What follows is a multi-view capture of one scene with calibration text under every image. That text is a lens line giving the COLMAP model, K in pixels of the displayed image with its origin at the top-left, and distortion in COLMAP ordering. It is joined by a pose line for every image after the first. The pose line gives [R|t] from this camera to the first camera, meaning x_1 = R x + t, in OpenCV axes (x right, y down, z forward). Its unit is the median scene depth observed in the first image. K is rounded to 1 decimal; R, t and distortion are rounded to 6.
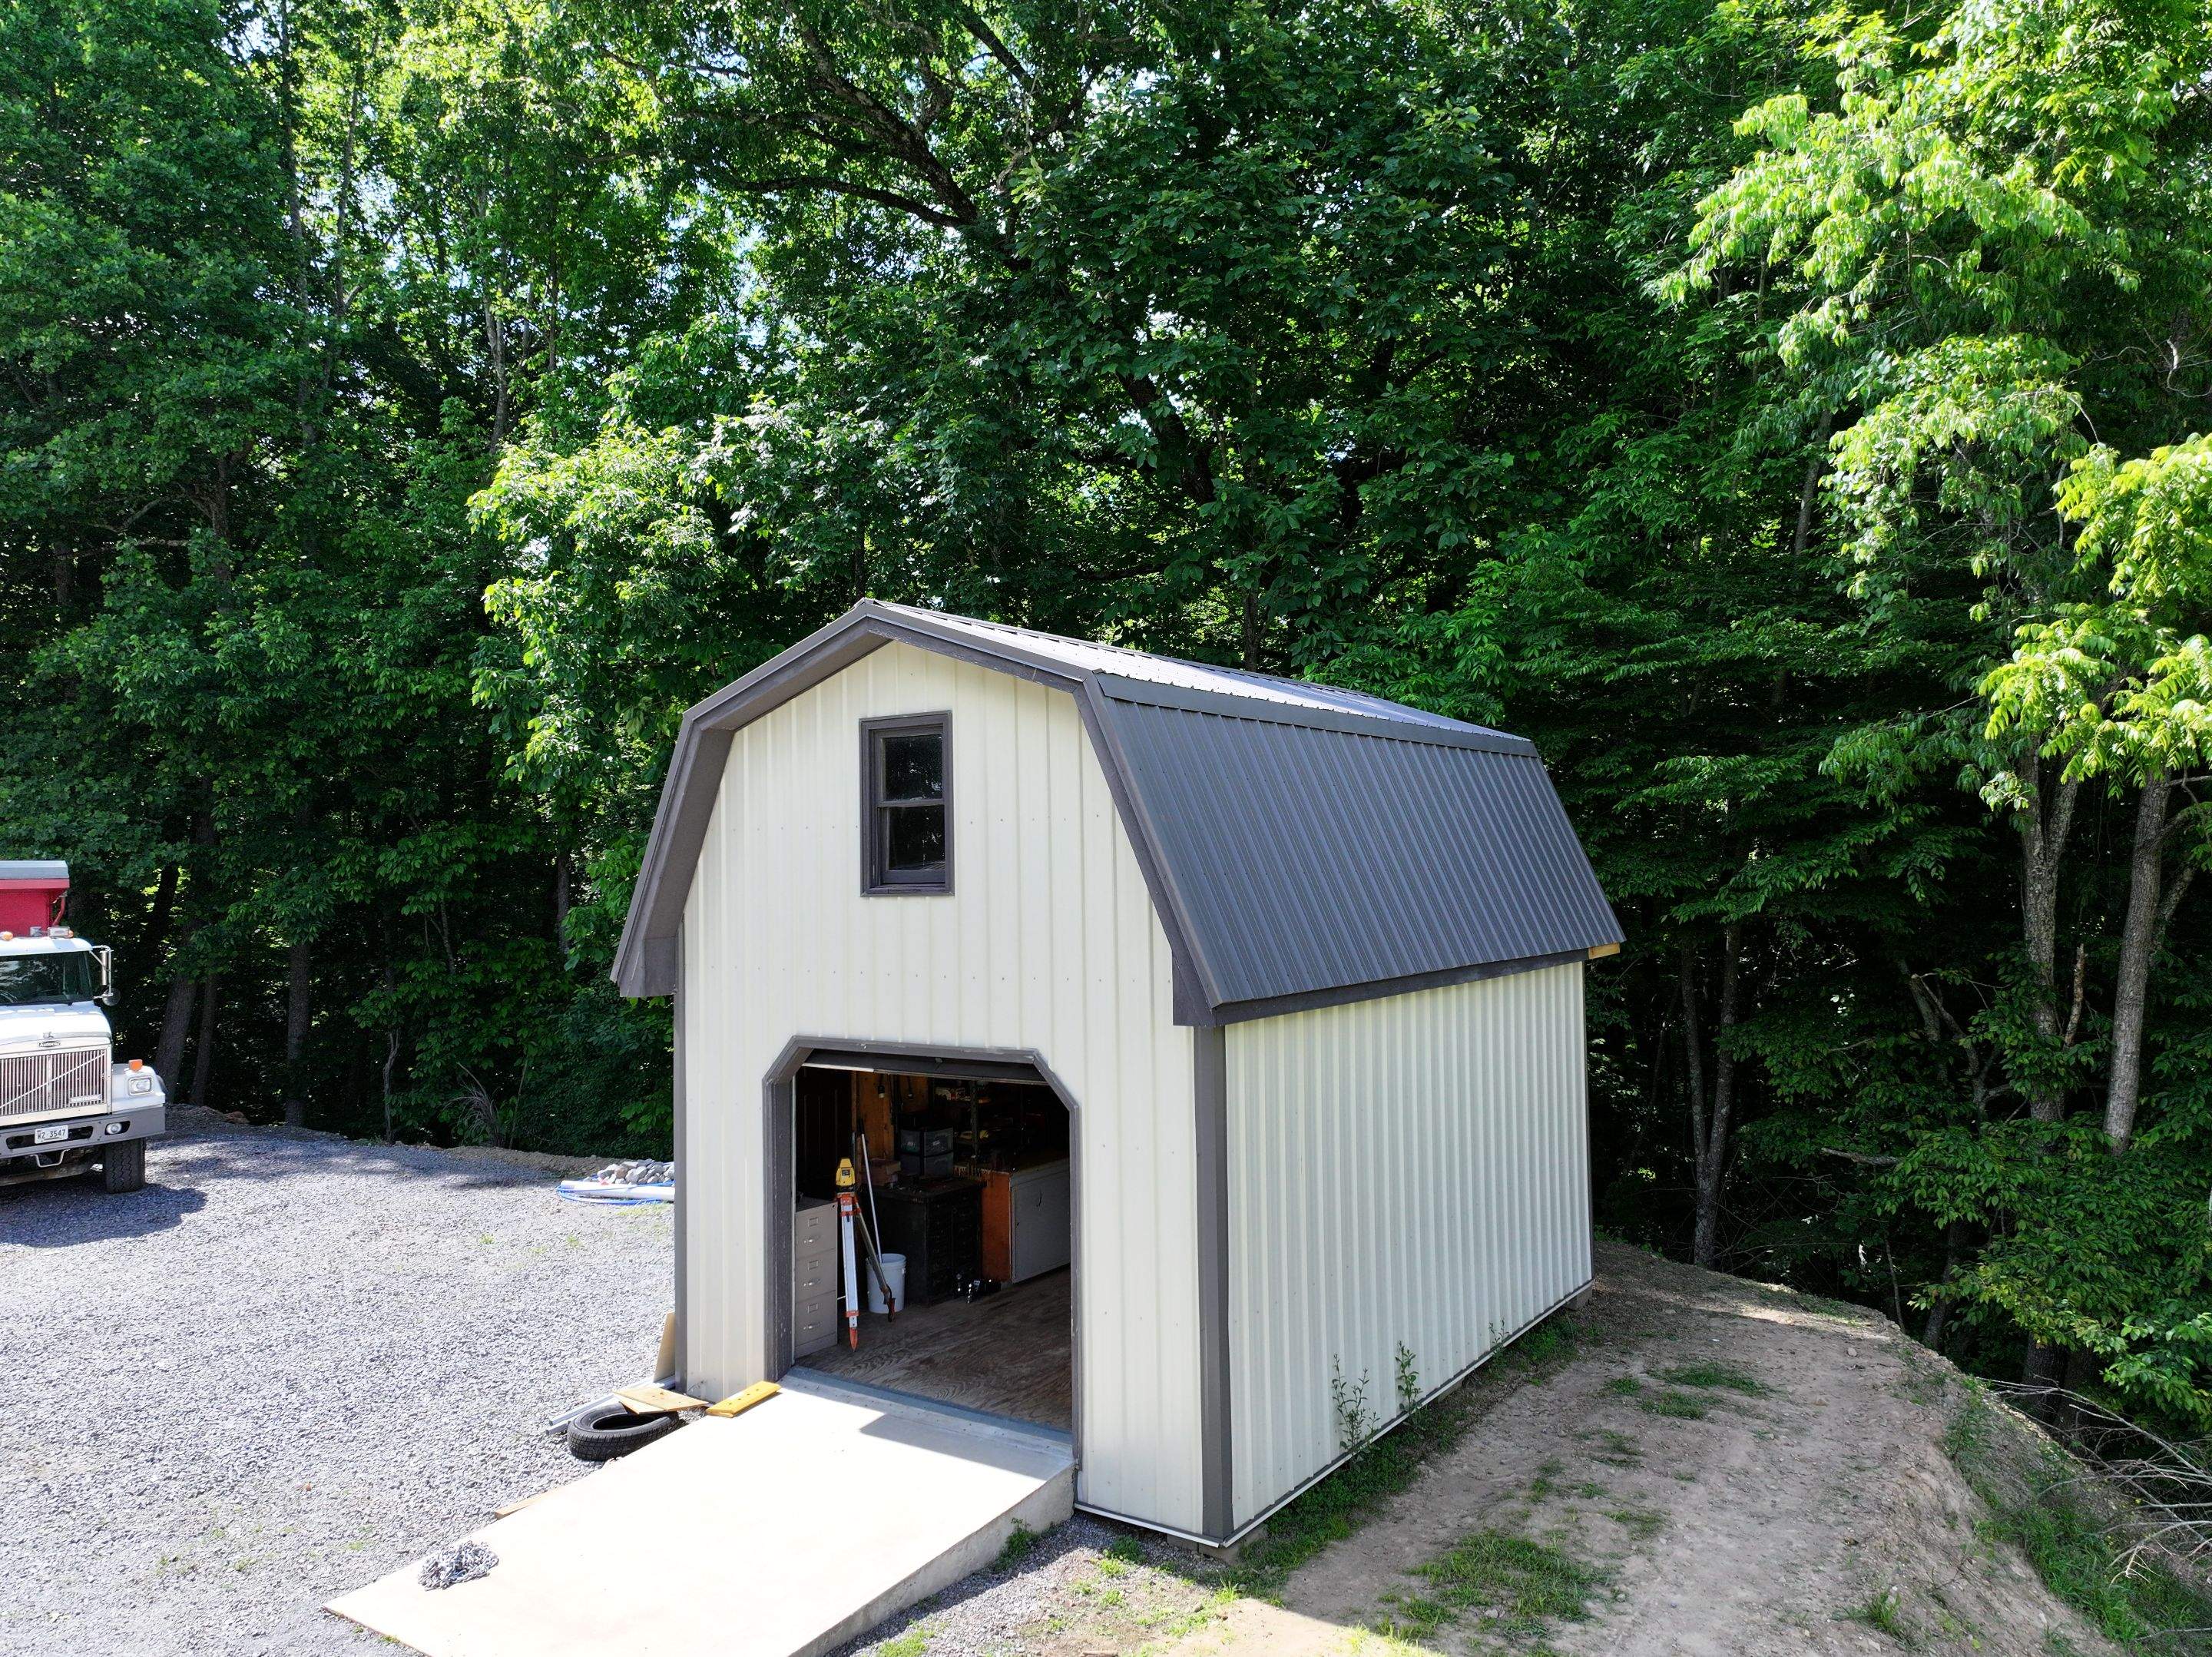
lens RADIAL K [[1555.5, 0, 1096.2], [0, 1555.5, 818.6], [0, 0, 1]] dist [-0.010910, 0.024688]
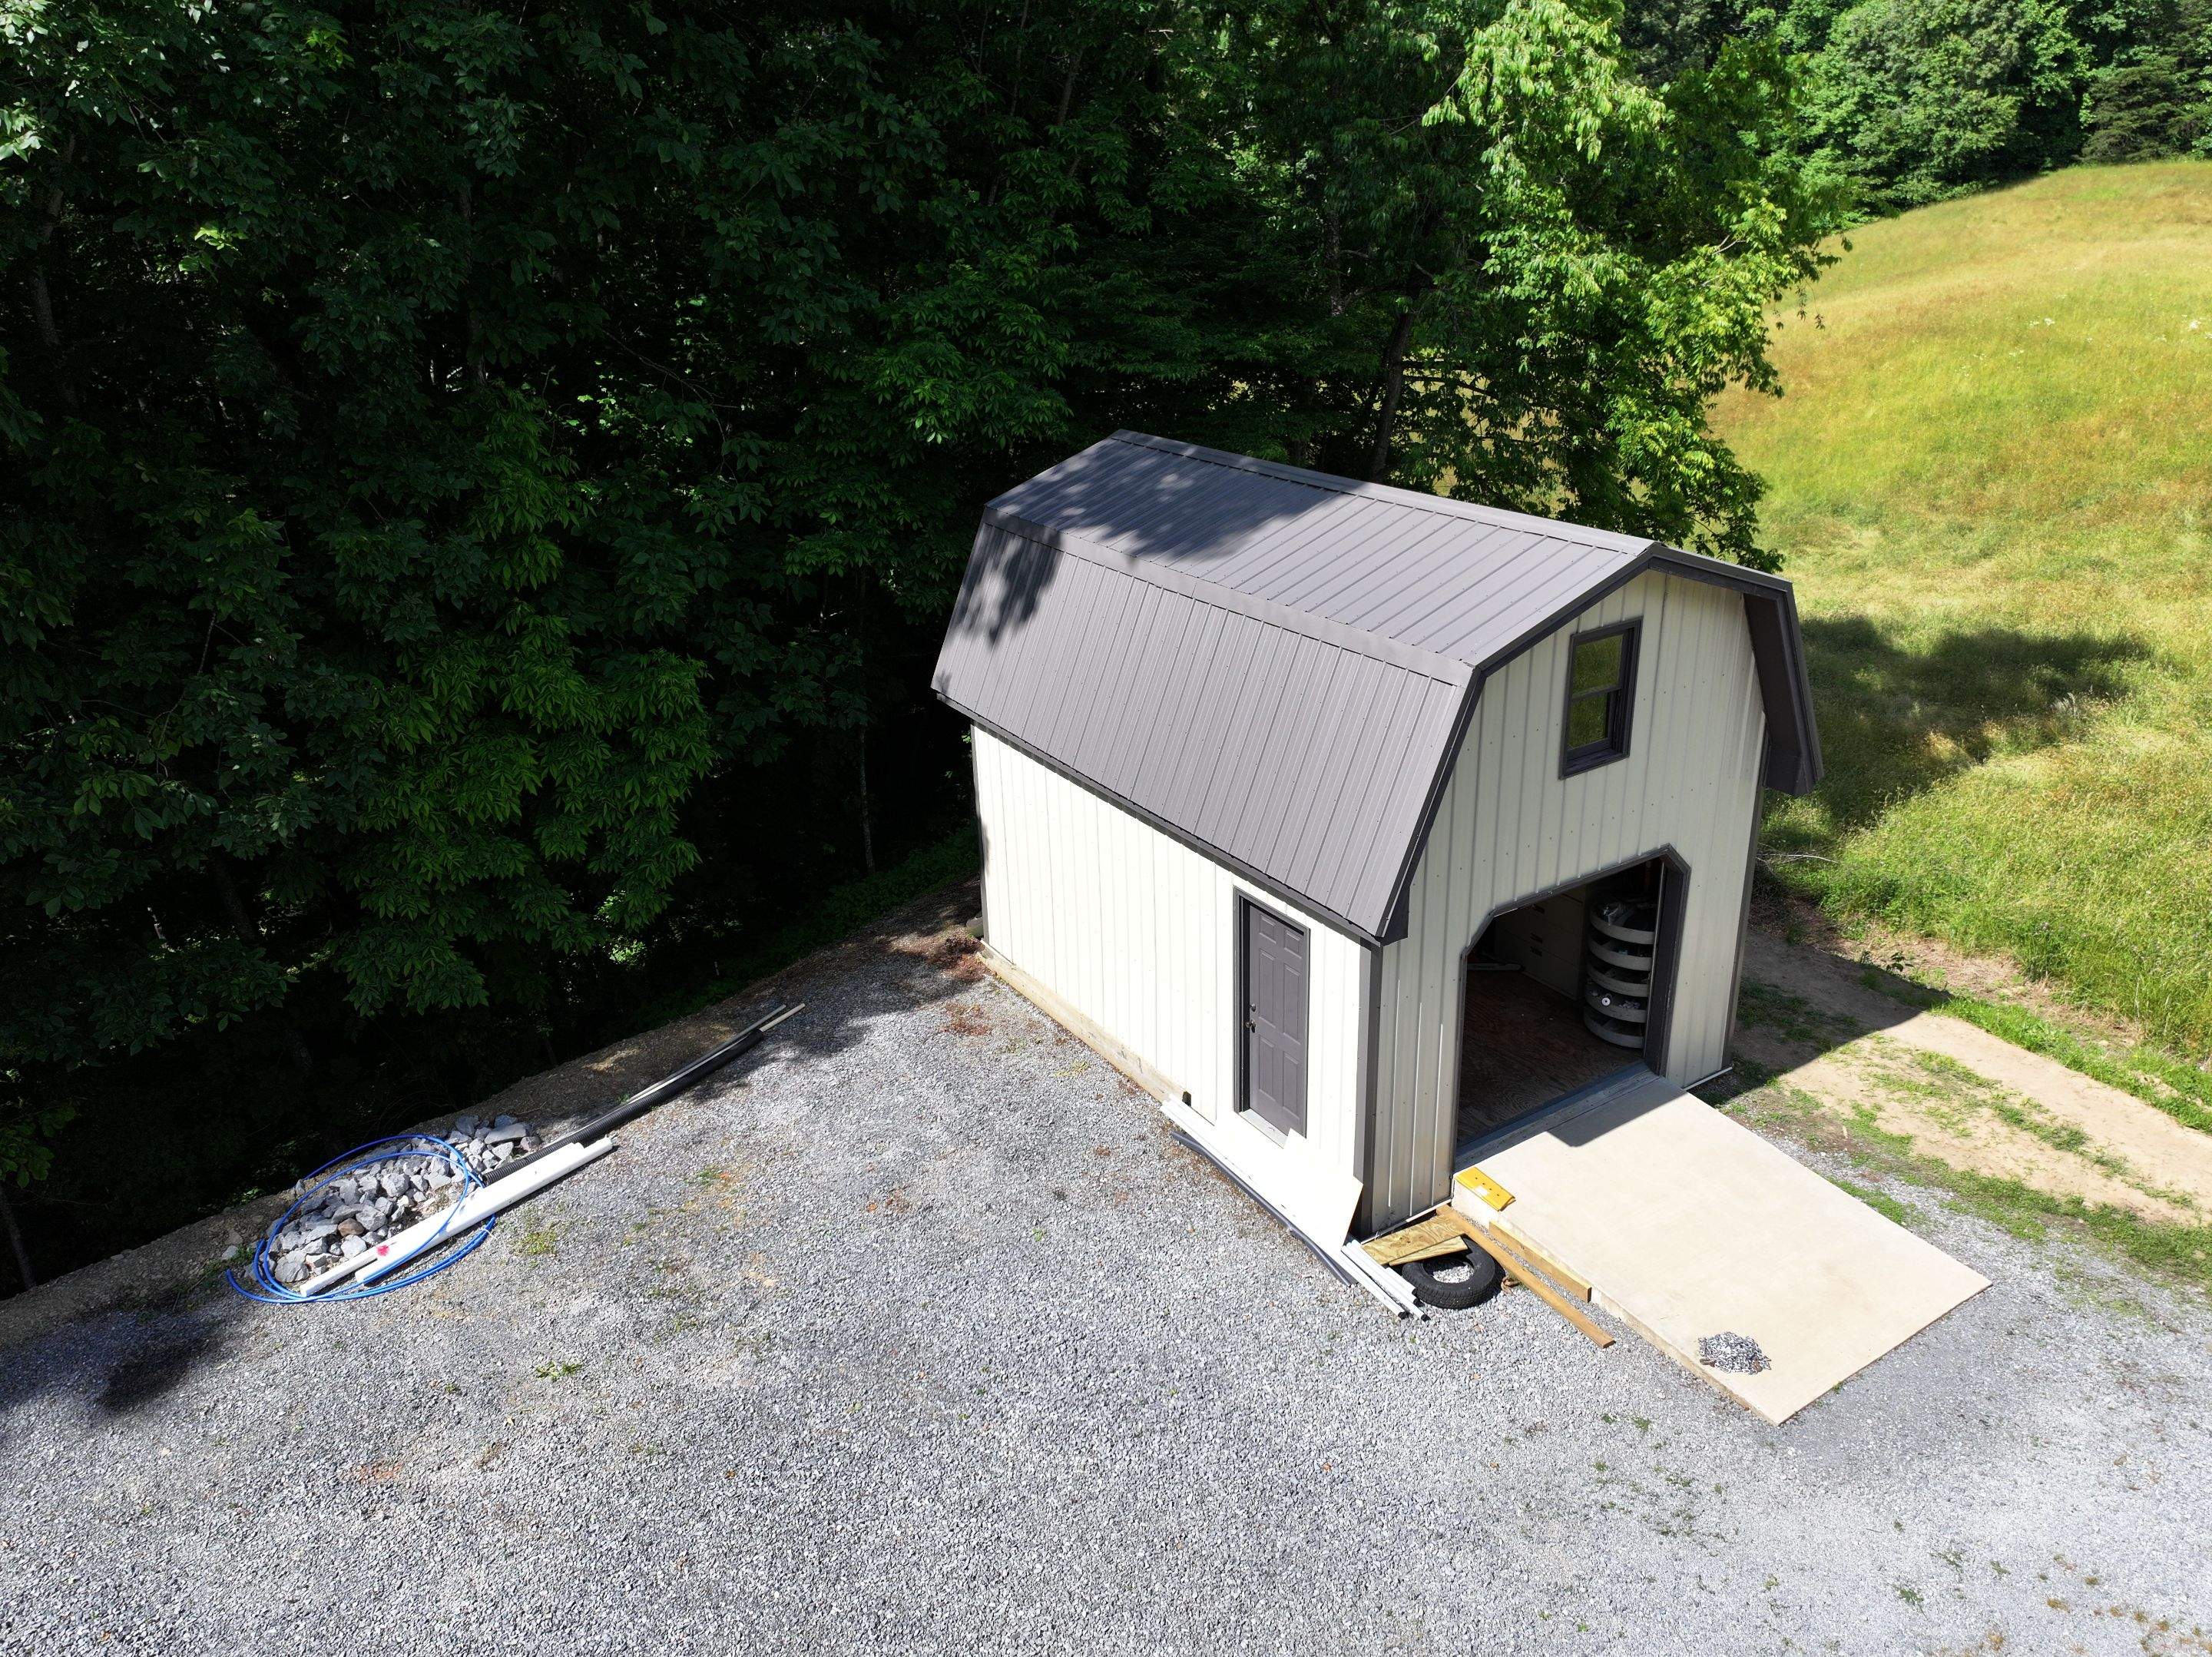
lens RADIAL K [[1555.5, 0, 1092.8], [0, 1555.5, 835.2], [0, 0, 1]] dist [-0.010910, 0.024688]
pose [[0.385238, -0.364009, 0.847991, -1.116786], [0.000290, 0.918963, 0.394343, -0.322805], [-0.922817, -0.151670, 0.354125, 0.769630]]
